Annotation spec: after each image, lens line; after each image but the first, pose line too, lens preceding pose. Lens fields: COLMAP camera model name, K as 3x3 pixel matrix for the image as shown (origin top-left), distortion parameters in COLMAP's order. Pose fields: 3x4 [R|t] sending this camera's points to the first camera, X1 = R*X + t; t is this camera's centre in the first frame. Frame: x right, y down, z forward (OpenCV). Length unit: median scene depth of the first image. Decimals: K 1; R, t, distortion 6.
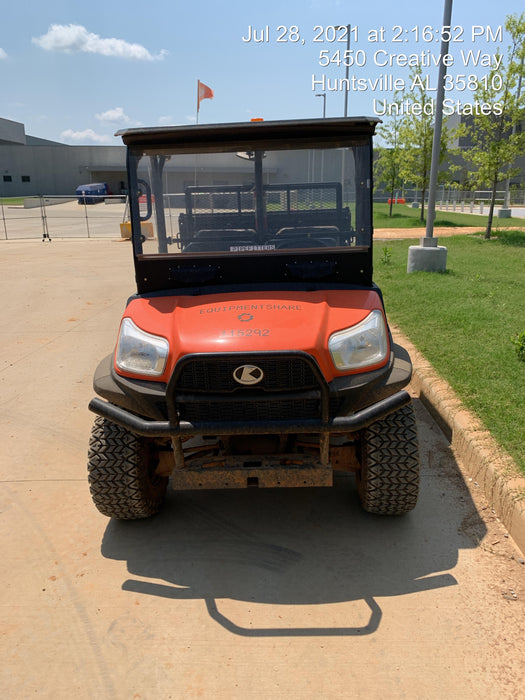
lens RADIAL K [[555.7, 0, 287.7], [0, 555.7, 343.6], [0, 0, 1]] dist [0.004604, 0.001698]
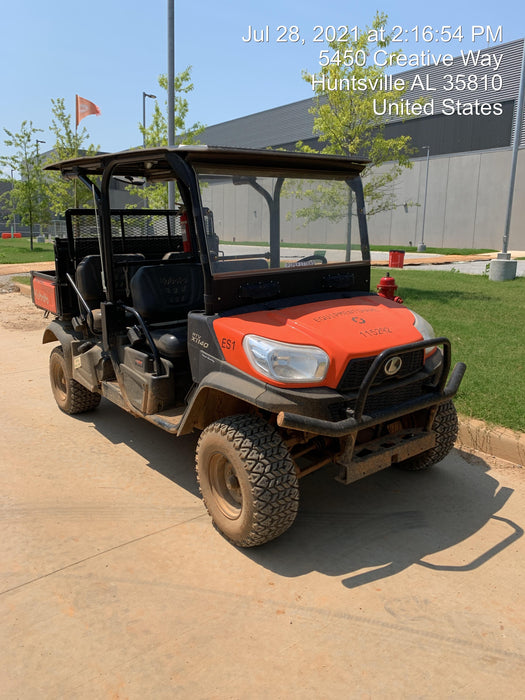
lens RADIAL K [[542.3, 0, 277.3], [0, 542.3, 346.0], [0, 0, 1]] dist [0.004052, -0.001657]
pose [[0.771035, -0.117425, 0.625873, -0.886035], [0.150757, 0.988571, -0.000249, -0.019694], [-0.618690, 0.094547, 0.779925, 0.233016]]
